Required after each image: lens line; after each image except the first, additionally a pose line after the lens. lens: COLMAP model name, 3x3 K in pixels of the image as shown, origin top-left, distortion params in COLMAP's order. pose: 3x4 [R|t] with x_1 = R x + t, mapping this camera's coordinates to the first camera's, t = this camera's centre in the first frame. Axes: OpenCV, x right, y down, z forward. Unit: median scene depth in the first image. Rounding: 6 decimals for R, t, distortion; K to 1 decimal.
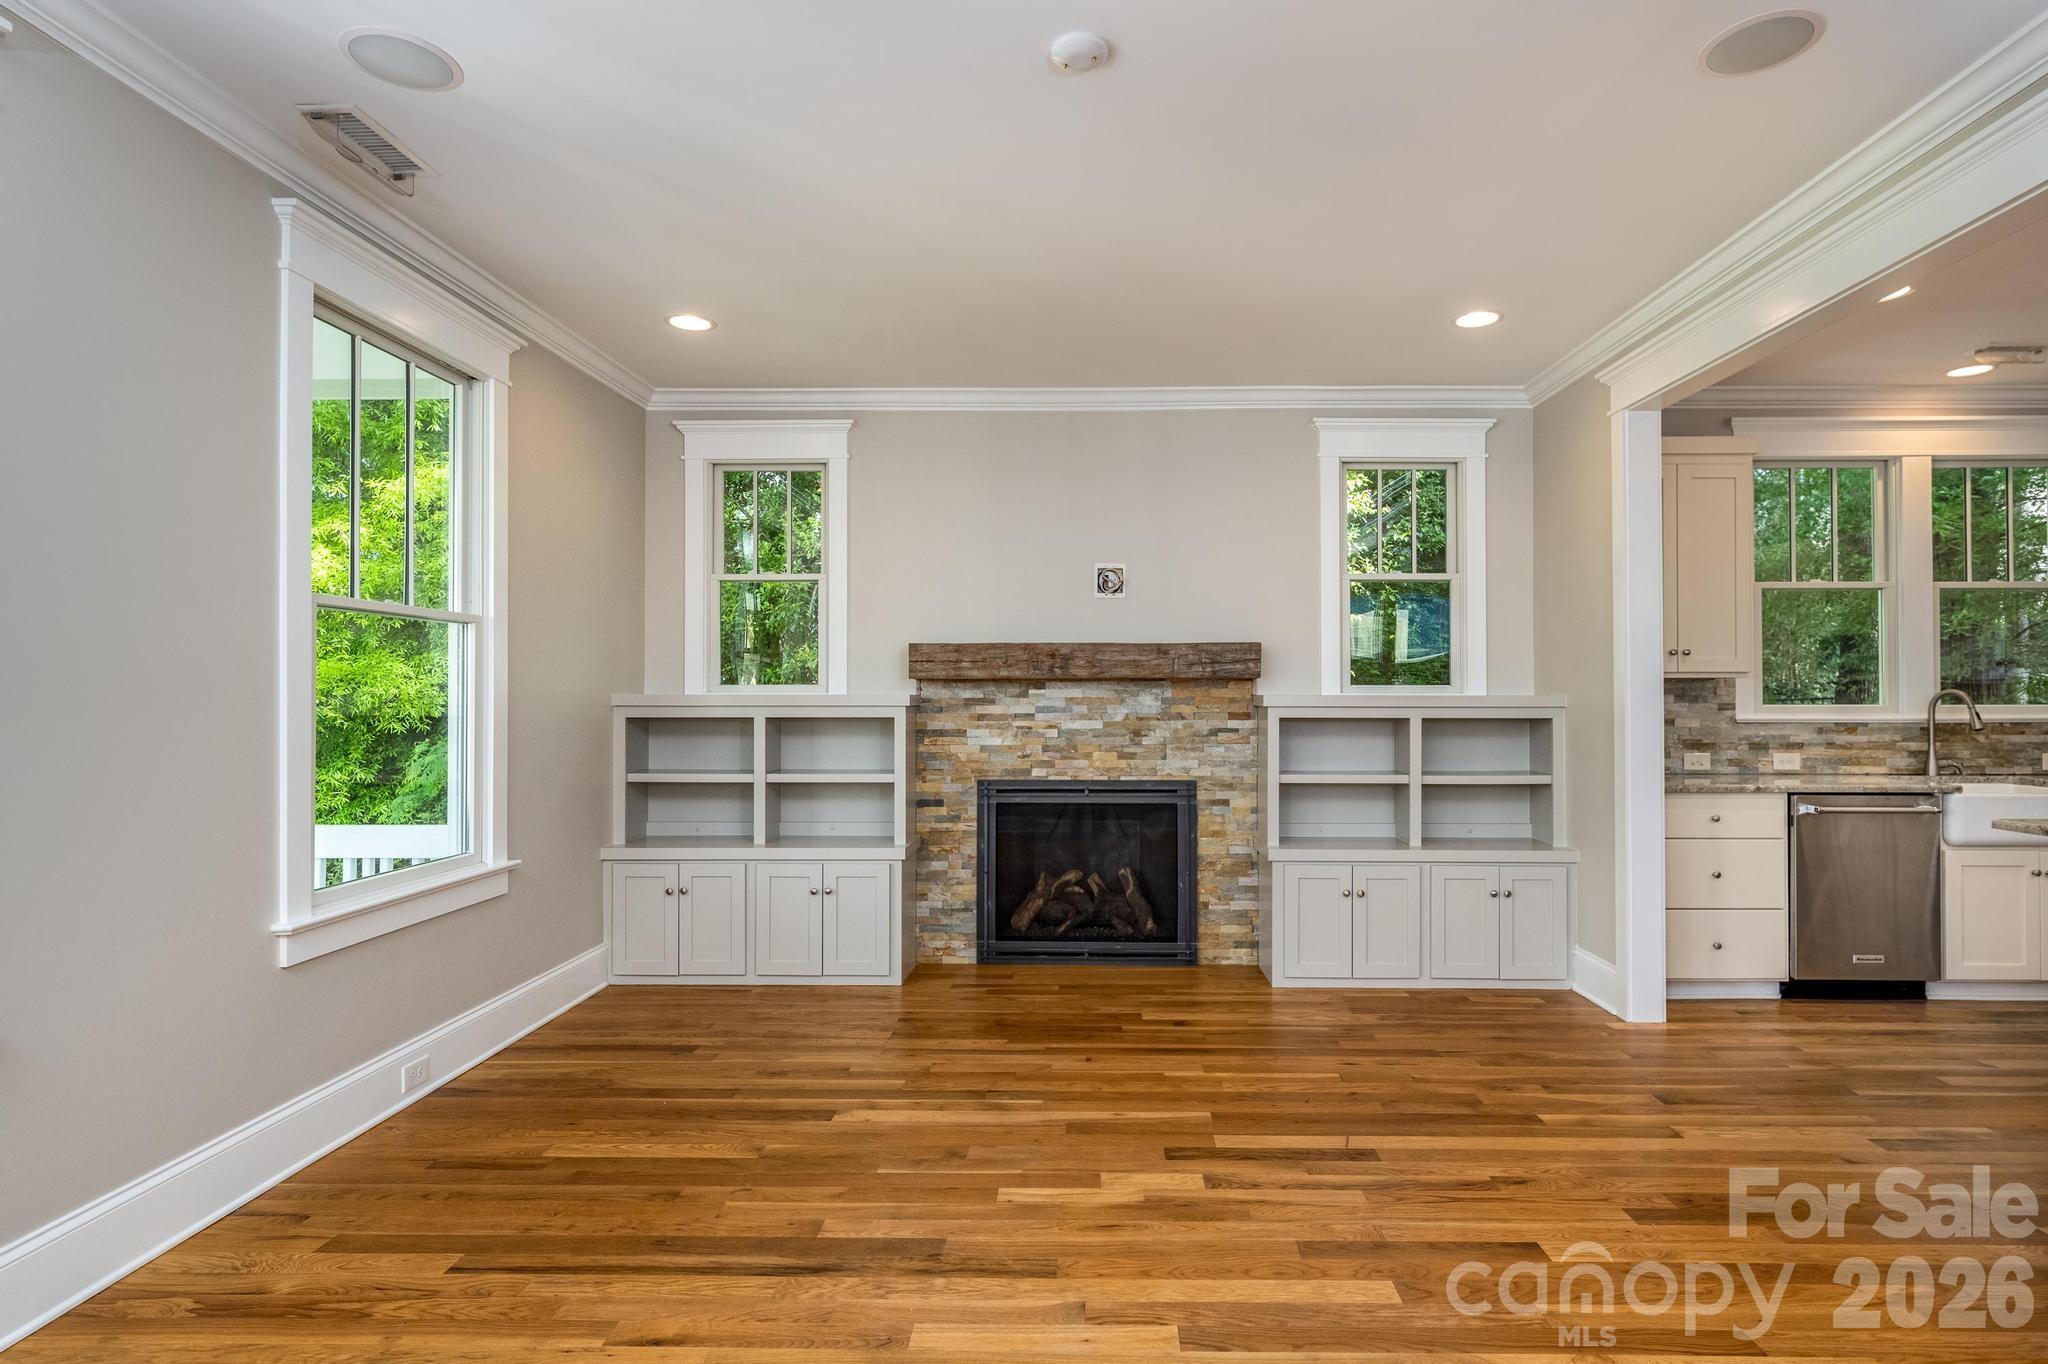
lens RADIAL K [[1071.4, 0, 1019.8], [0, 1071.4, 686.6], [0, 0, 1]] dist [-0.001699, -0.001931]
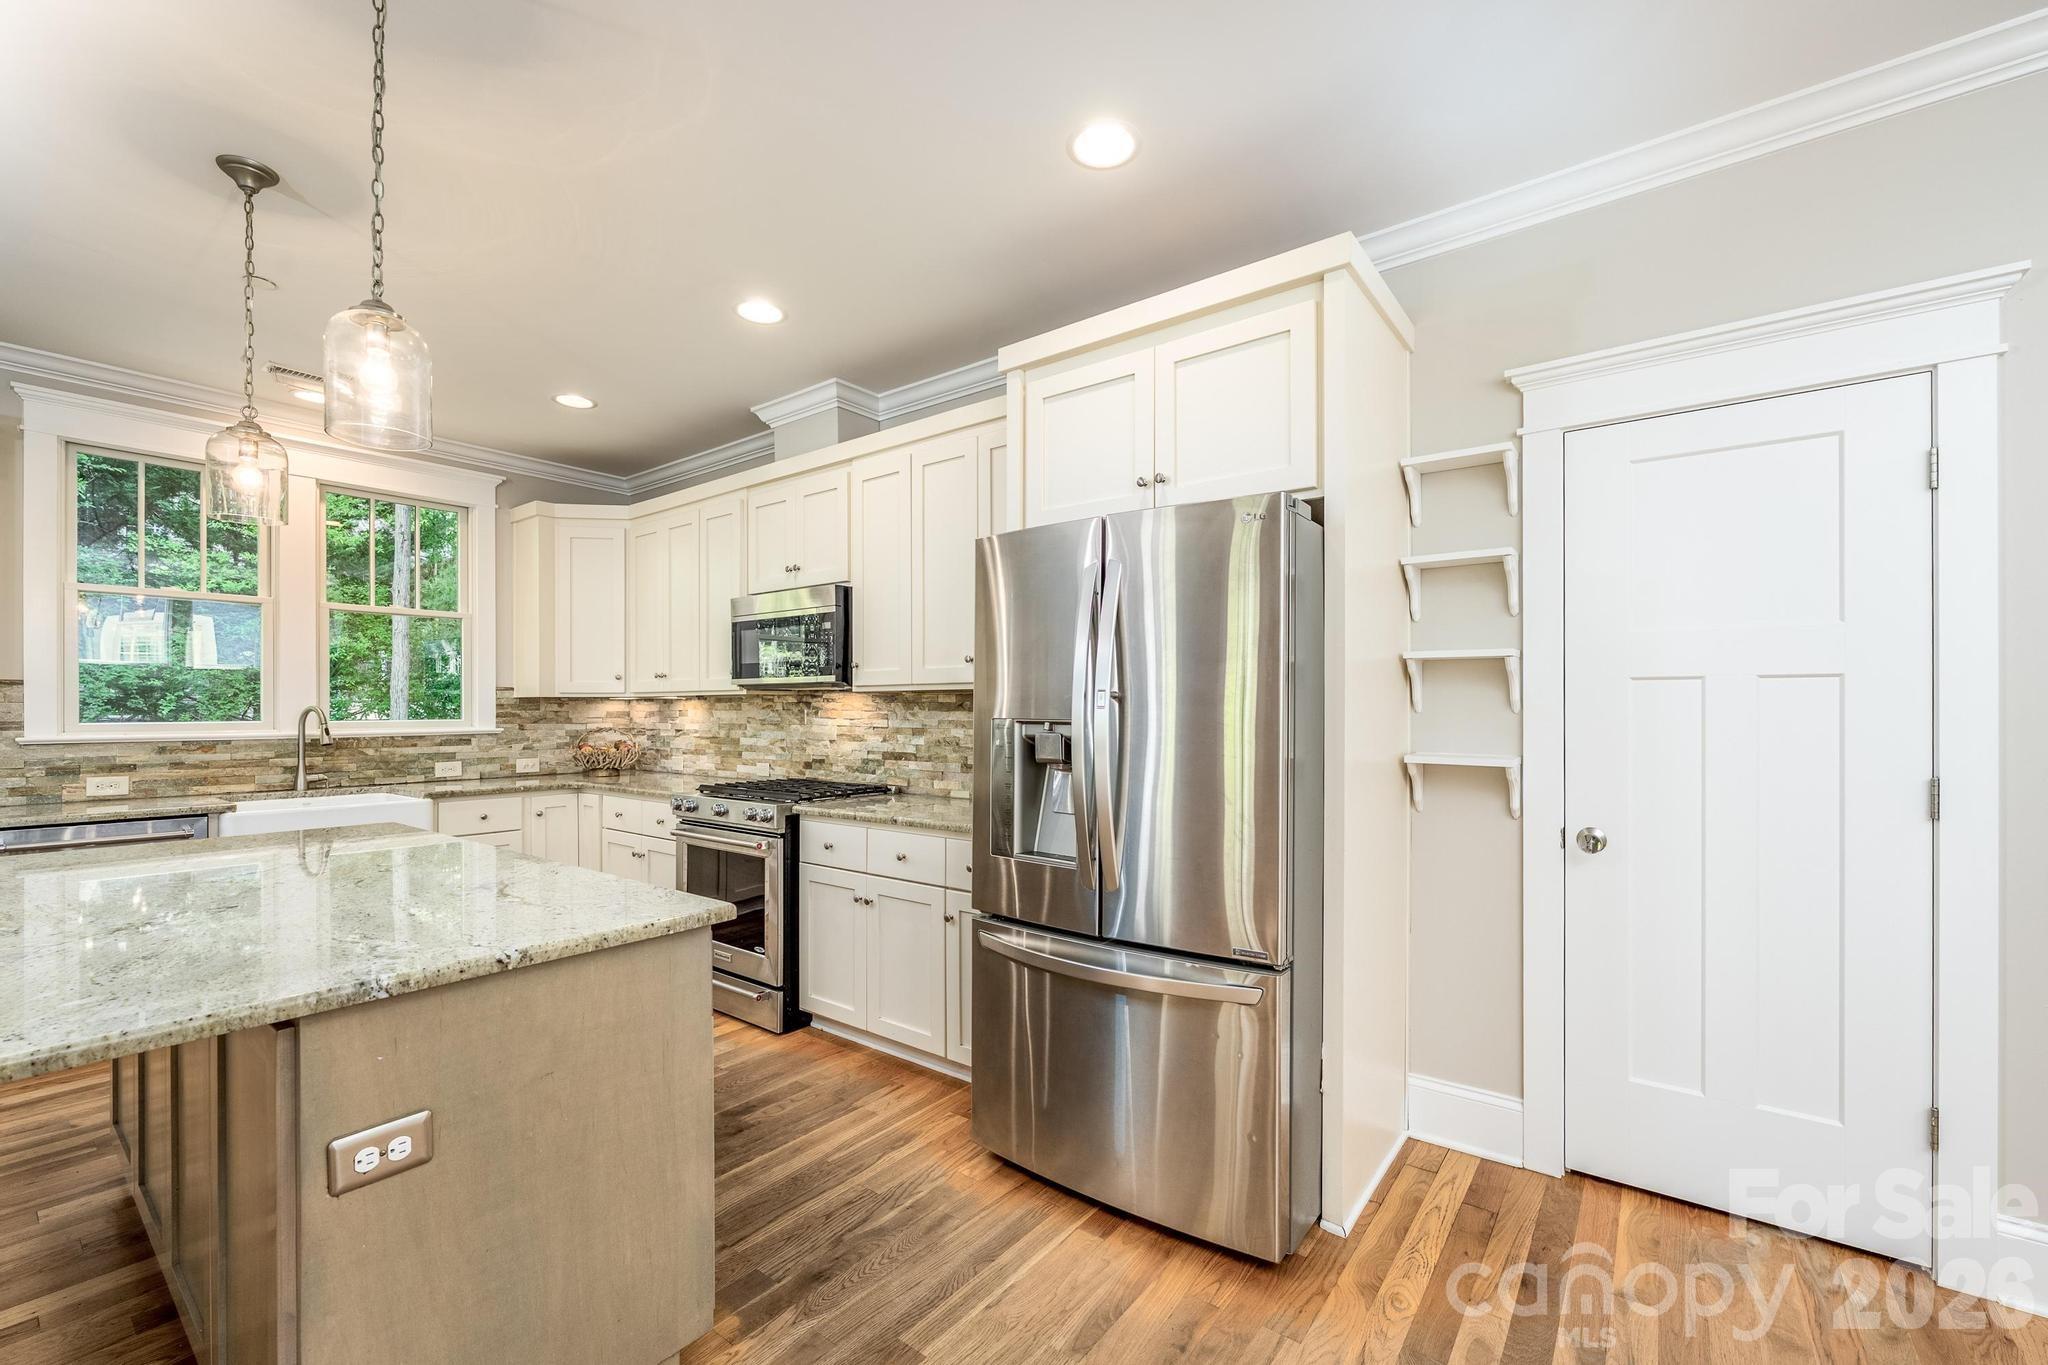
lens RADIAL K [[840.8, 0, 1030.5], [0, 840.8, 694.2], [0, 0, 1]] dist [-0.005129, 0.000249]
pose [[0.576858, 0.014750, 0.816711, 0.616187], [-0.003998, 0.999876, -0.015234, 0.000697], [-0.816834, 0.005523, 0.576846, -0.034685]]
